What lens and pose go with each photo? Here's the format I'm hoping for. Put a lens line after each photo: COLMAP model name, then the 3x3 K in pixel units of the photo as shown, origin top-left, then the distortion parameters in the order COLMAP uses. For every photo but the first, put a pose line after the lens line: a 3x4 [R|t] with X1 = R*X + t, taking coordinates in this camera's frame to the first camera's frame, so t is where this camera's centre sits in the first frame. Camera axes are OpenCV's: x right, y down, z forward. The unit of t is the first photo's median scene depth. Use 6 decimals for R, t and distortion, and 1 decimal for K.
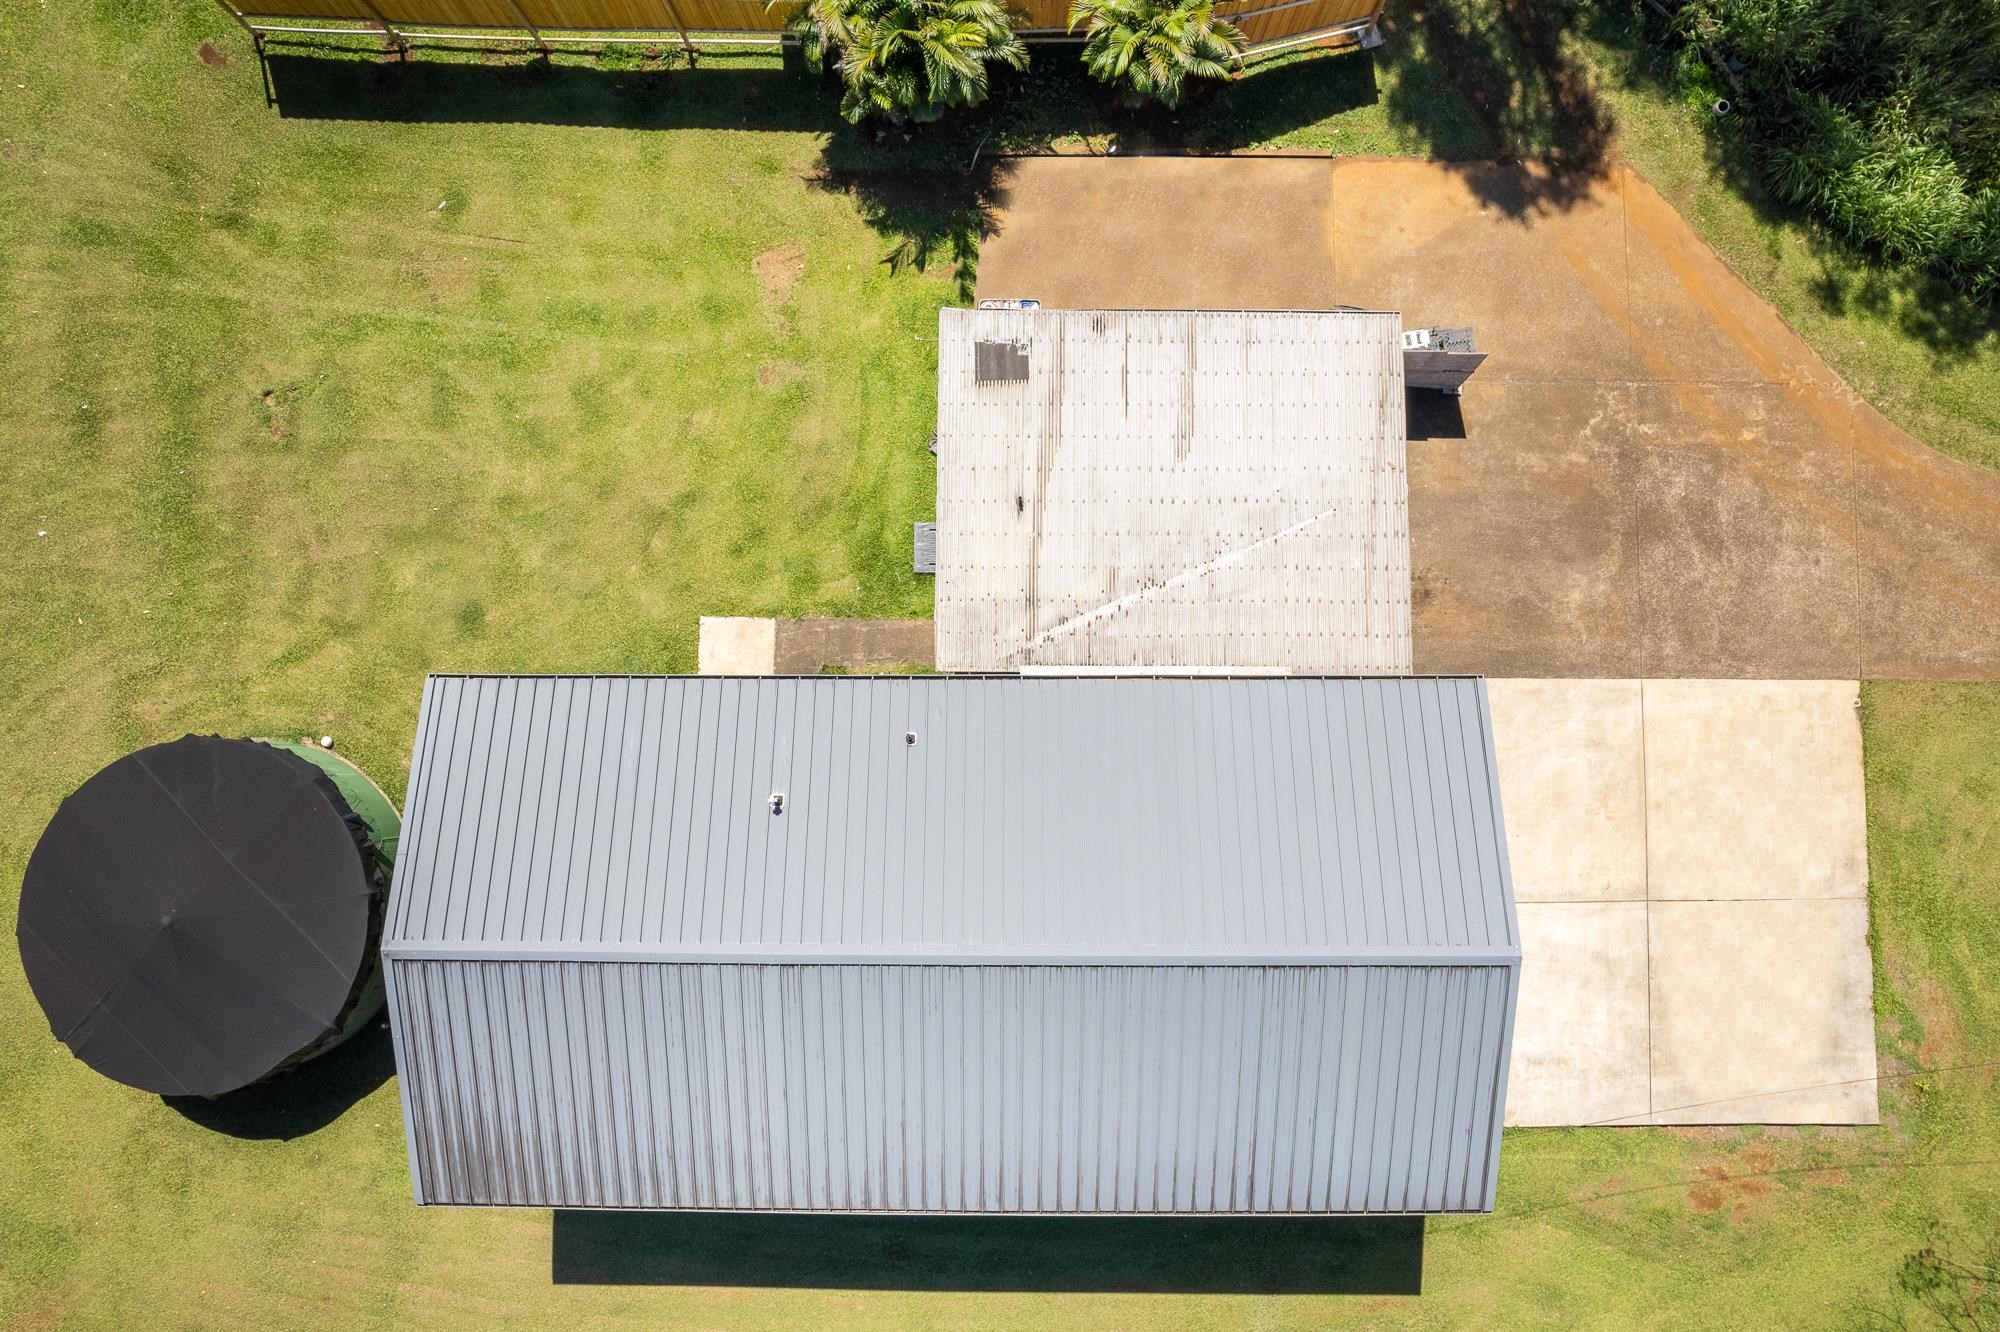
lens RADIAL K [[1296.2, 0, 1014.4], [0, 1296.2, 652.6], [0, 0, 1]] dist [-0.076349, 0.076410]
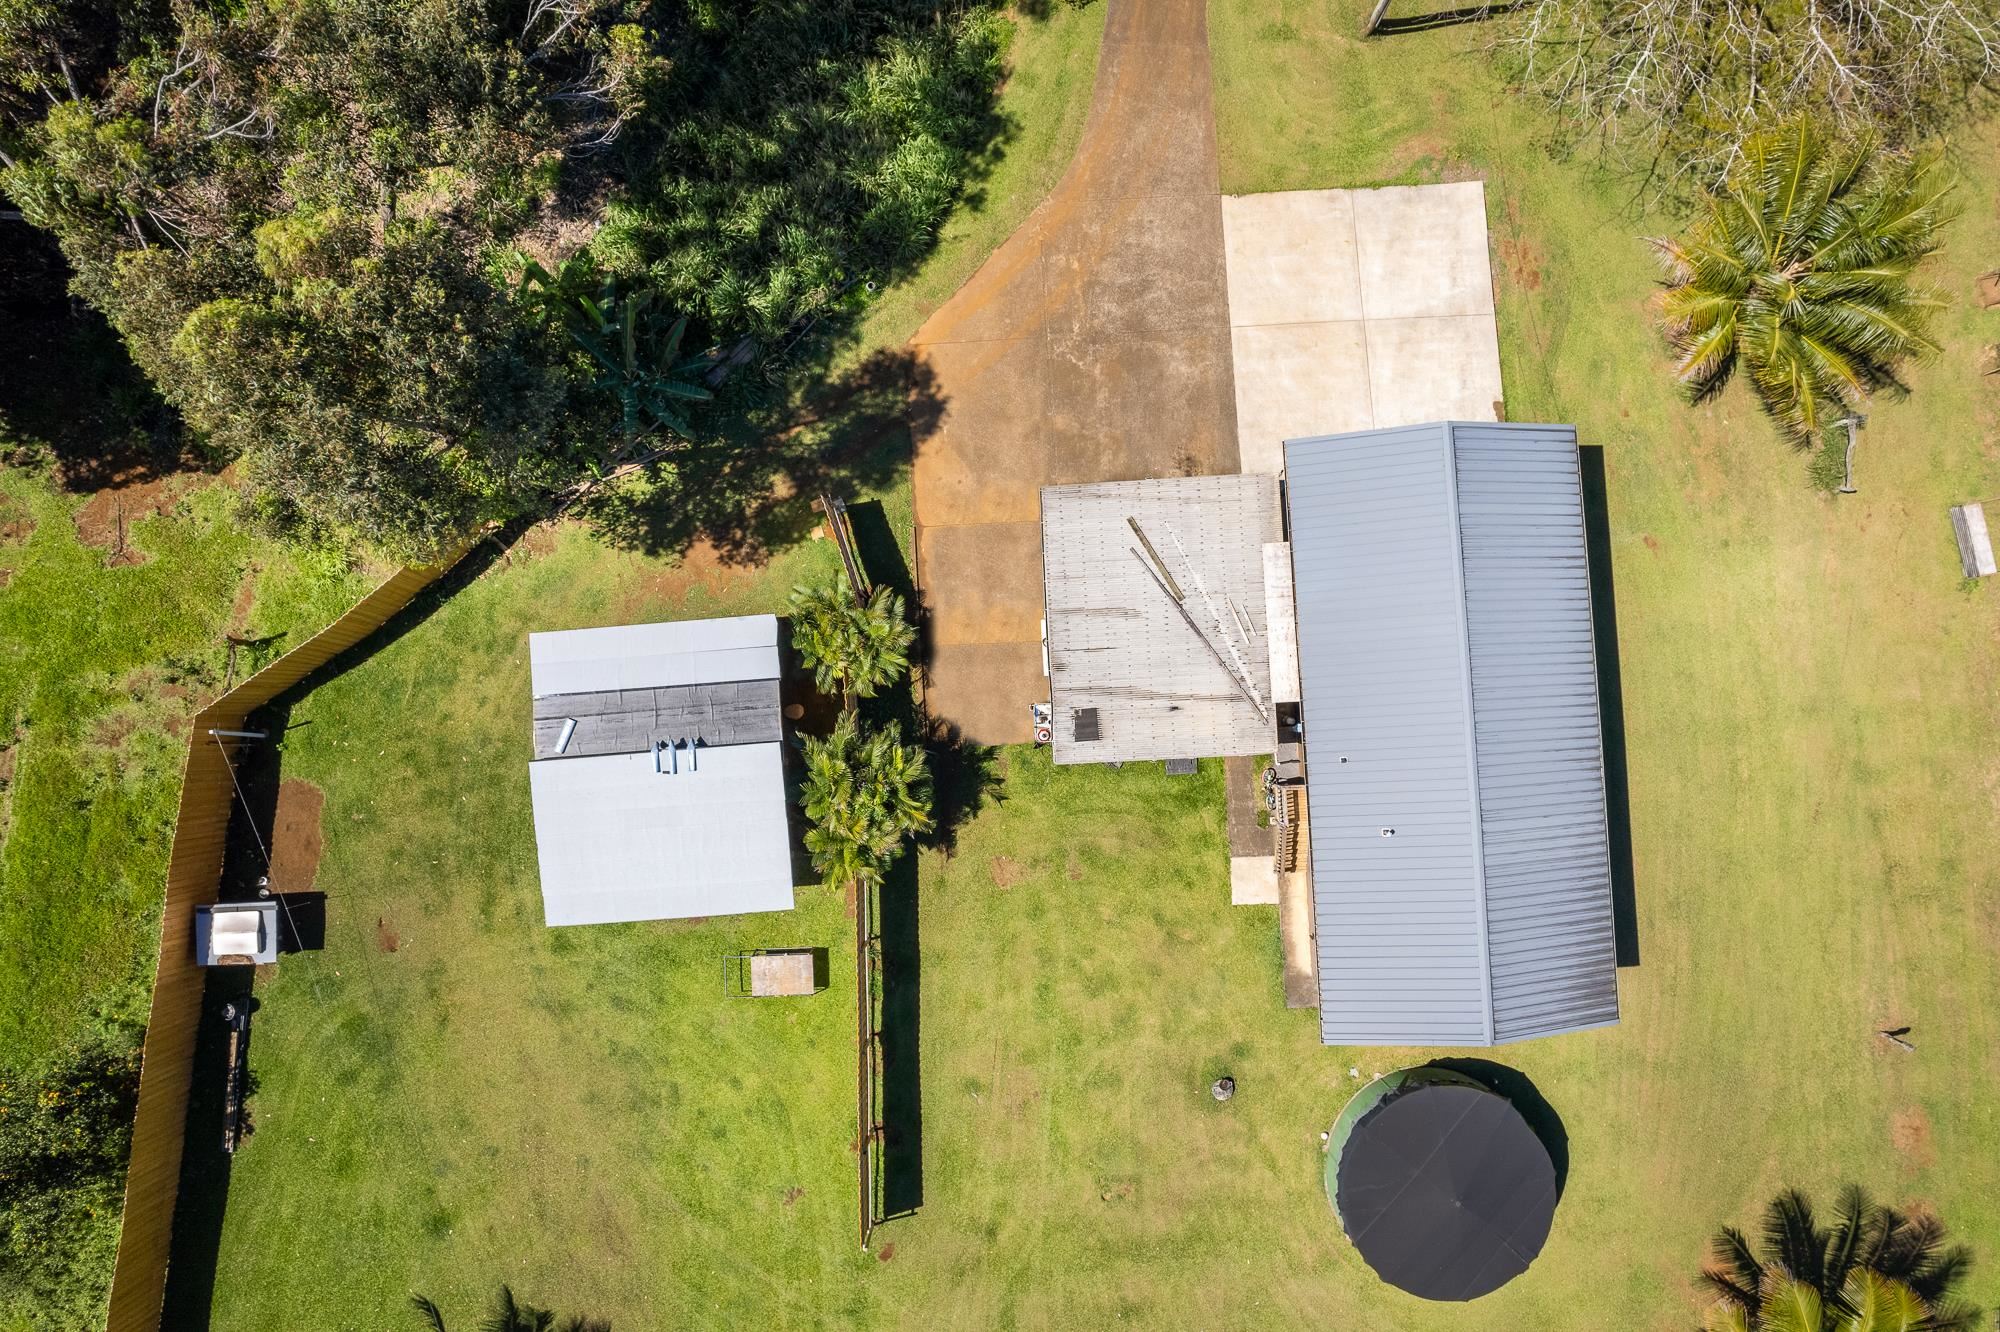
lens RADIAL K [[1184.8, 0, 1000.0], [0, 1184.8, 666.0], [0, 0, 1]] dist [-0.029348, -0.001351]
pose [[-0.058164, -0.997031, 0.050463, -0.004137], [0.996470, -0.054918, 0.063490, -0.391000], [-0.060530, 0.053978, 0.996706, -0.467897]]
